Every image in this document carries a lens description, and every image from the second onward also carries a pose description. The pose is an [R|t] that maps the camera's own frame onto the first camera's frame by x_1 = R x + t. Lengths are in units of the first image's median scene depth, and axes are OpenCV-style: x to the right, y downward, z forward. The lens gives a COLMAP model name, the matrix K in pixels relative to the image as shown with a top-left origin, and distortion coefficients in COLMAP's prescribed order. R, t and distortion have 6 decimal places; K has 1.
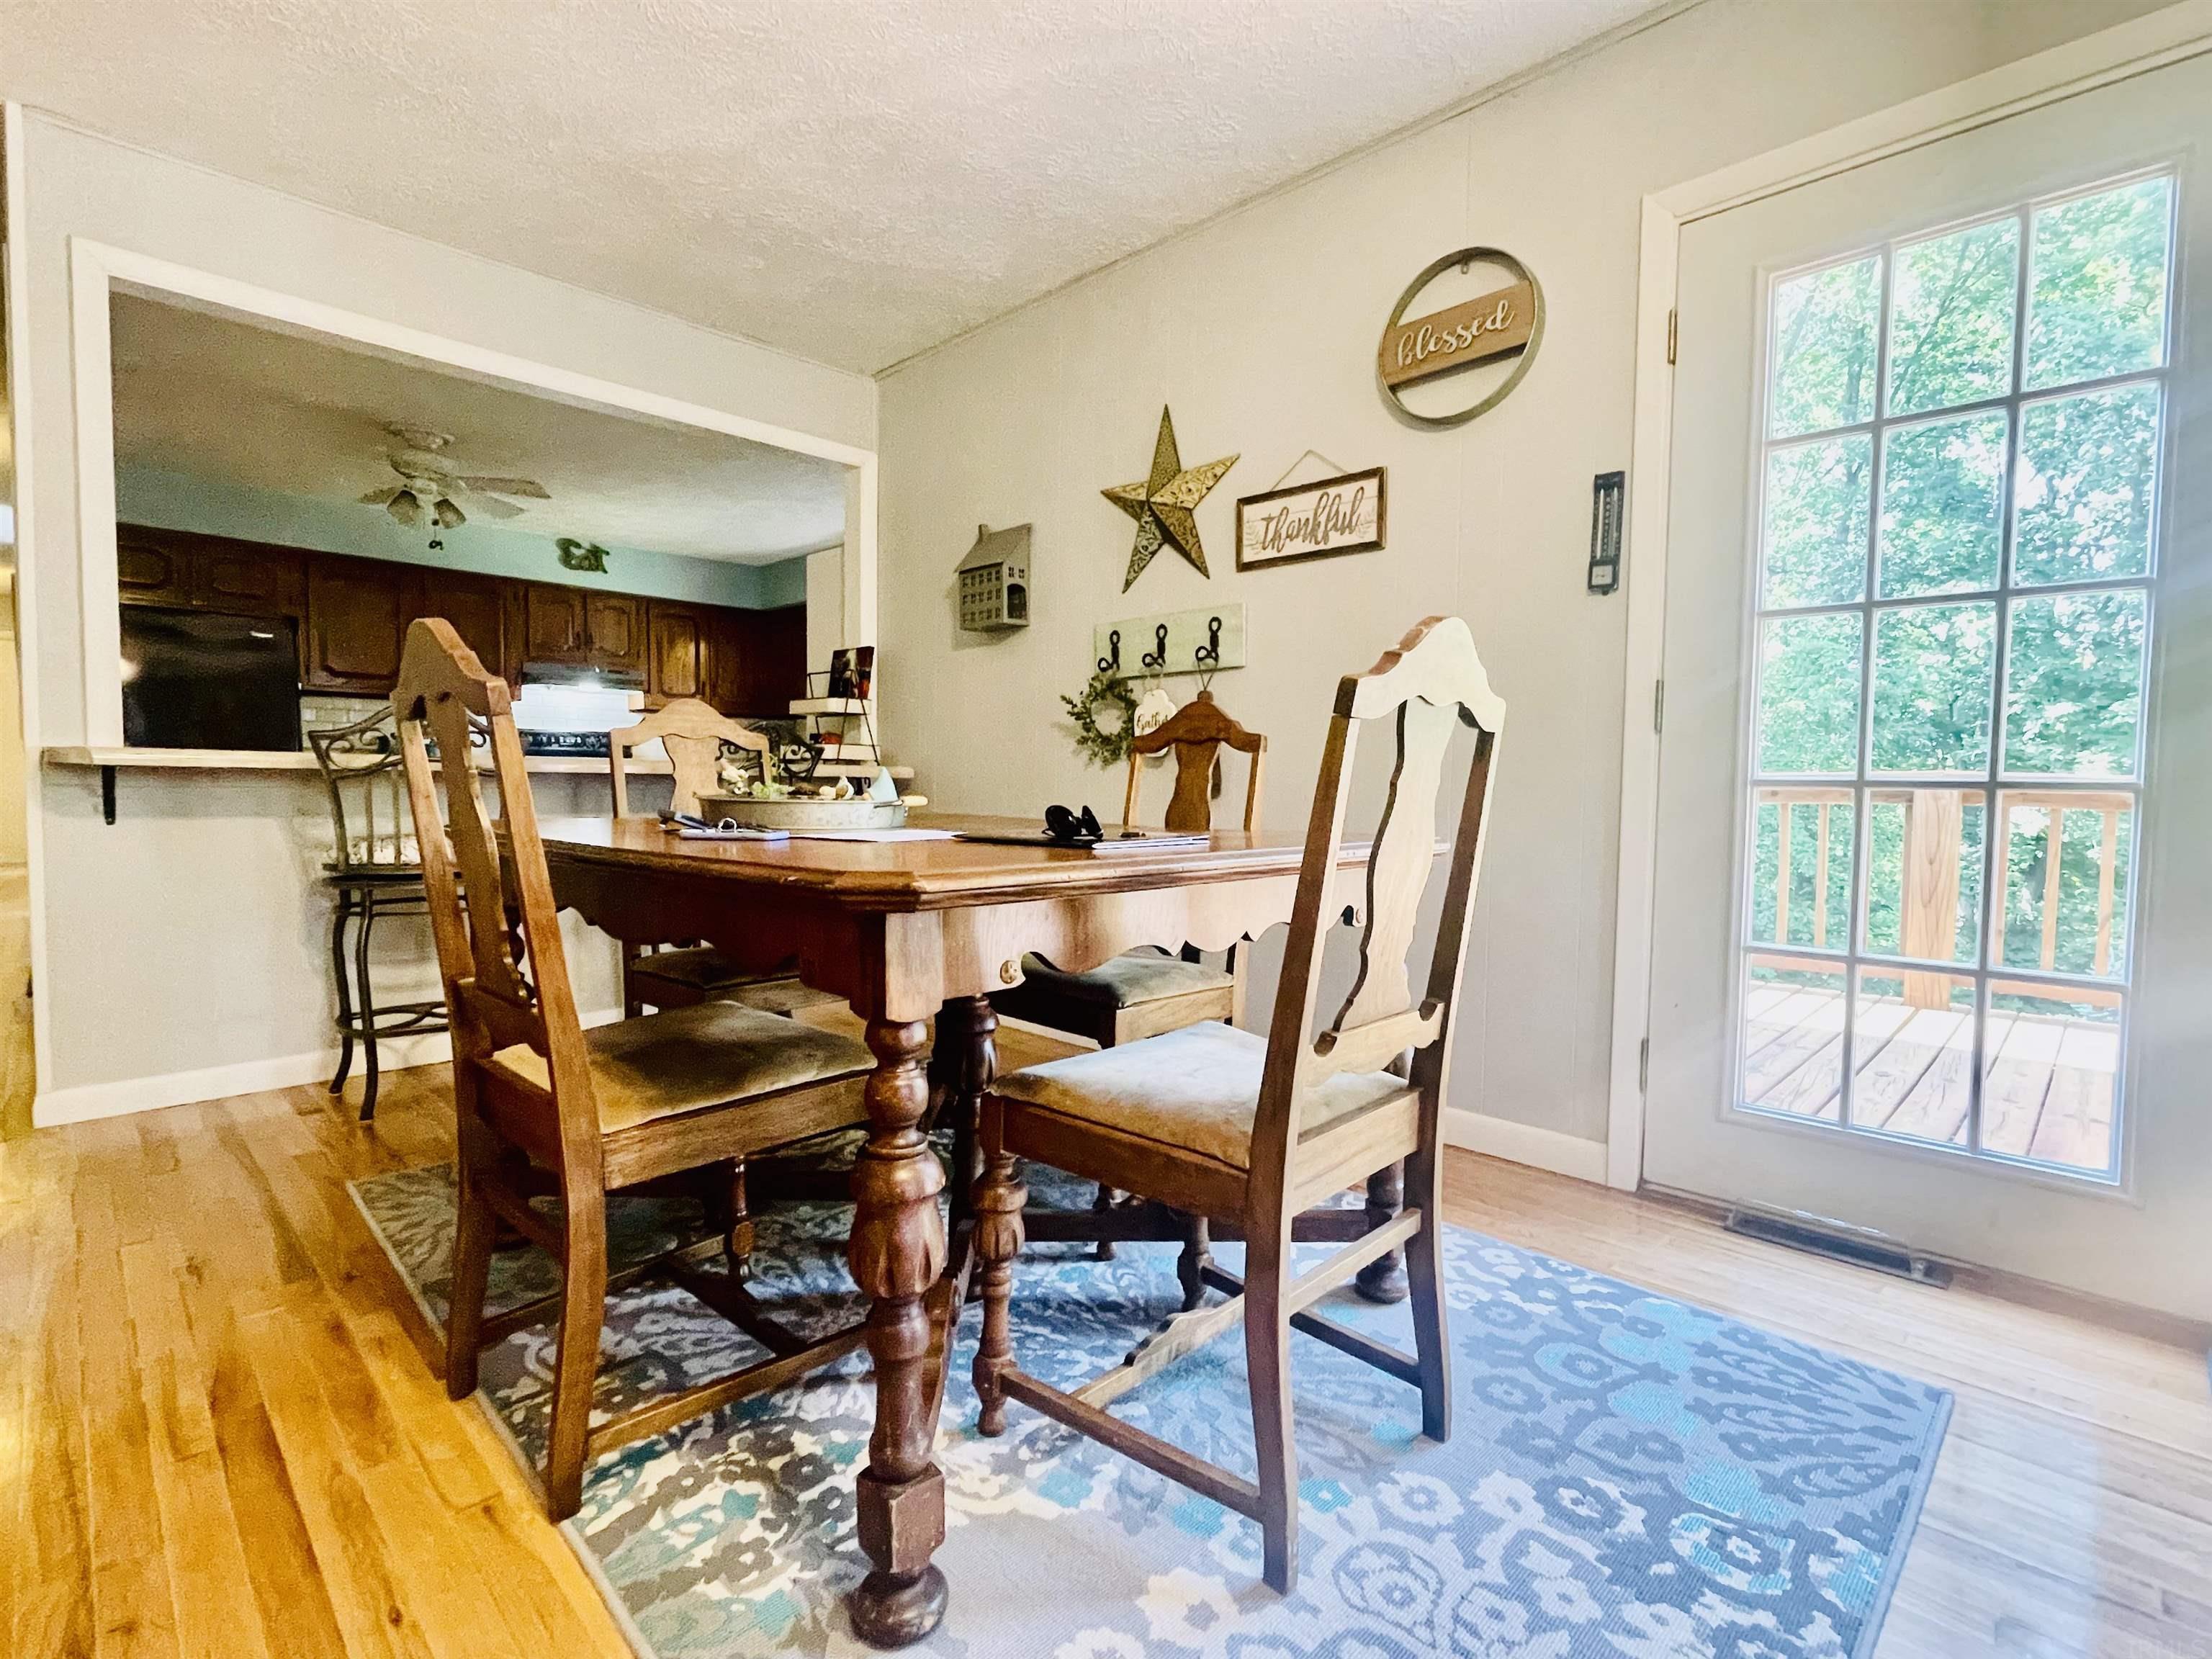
lens RADIAL K [[1041.4, 0, 1106.0], [0, 1041.4, 829.5], [0, 0, 1]] dist [0.002501, 0.000267]
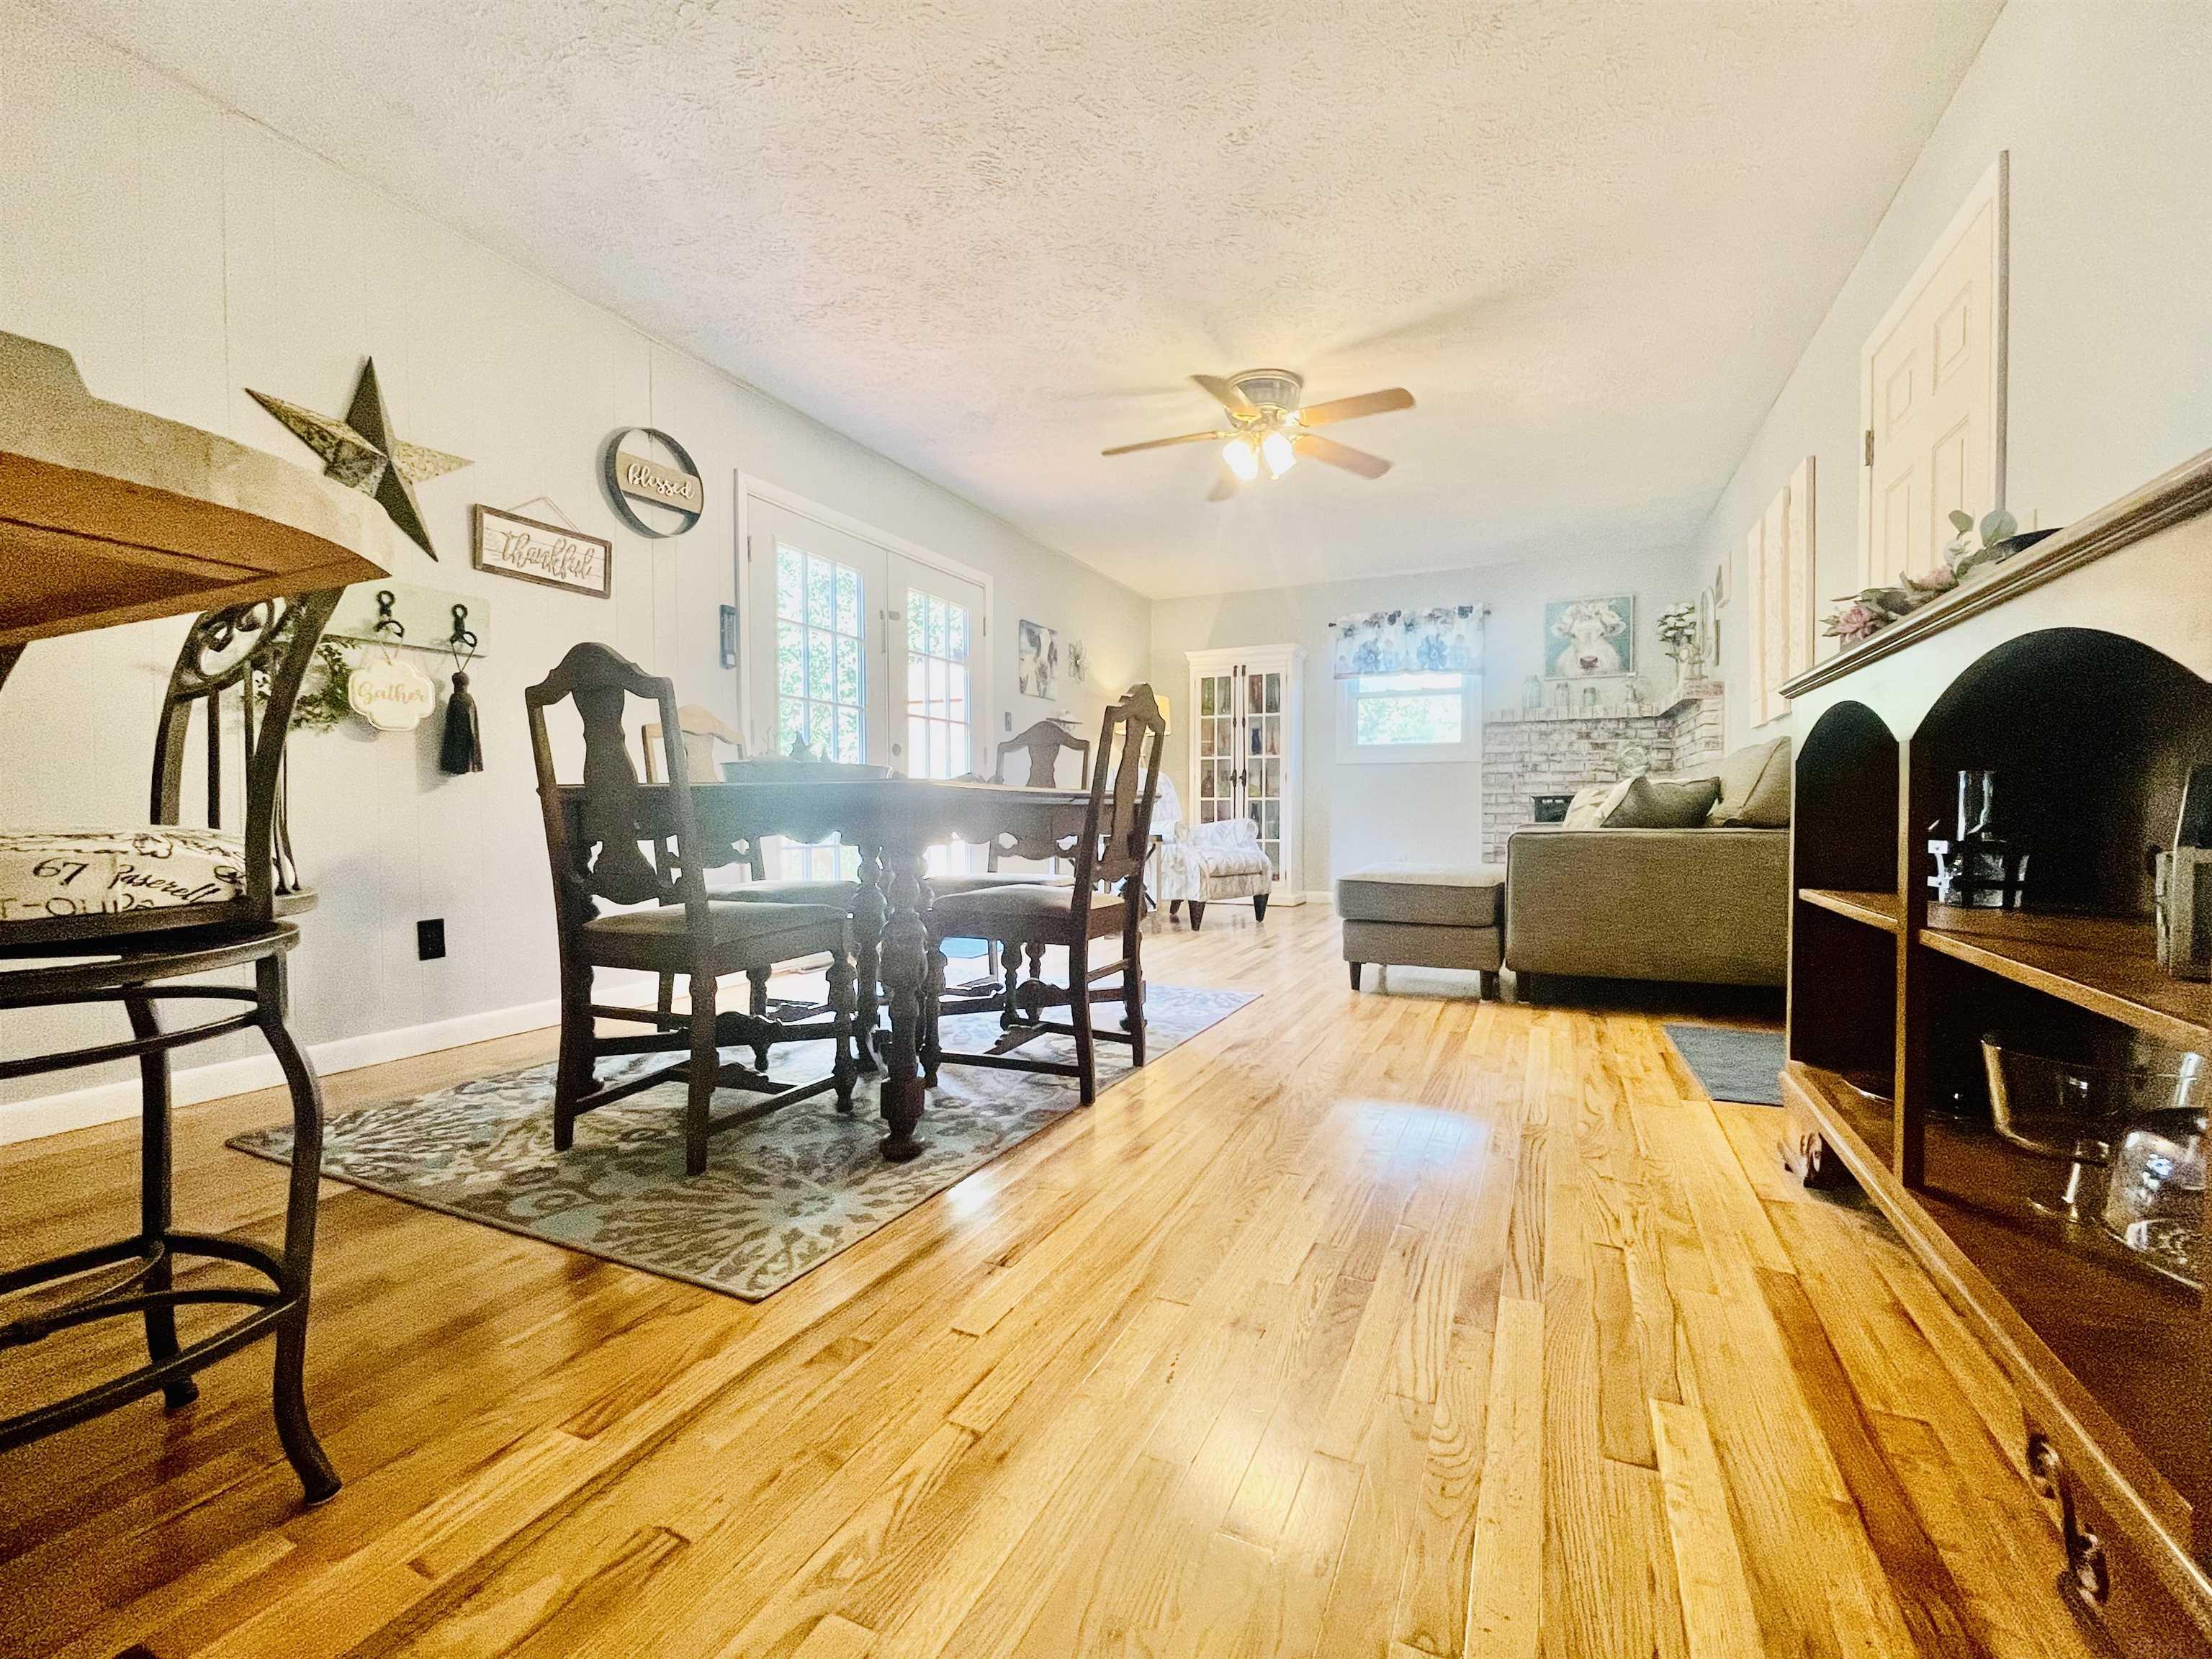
lens RADIAL K [[938.8, 0, 1106.0], [0, 938.8, 829.5], [0, 0, 1]] dist [-0.000358, -0.000105]
pose [[-0.340515, -0.031808, 0.939701, -1.059054], [0.042069, 0.997911, 0.049023, 0.005308], [-0.939297, 0.056226, -0.338466, 0.745555]]
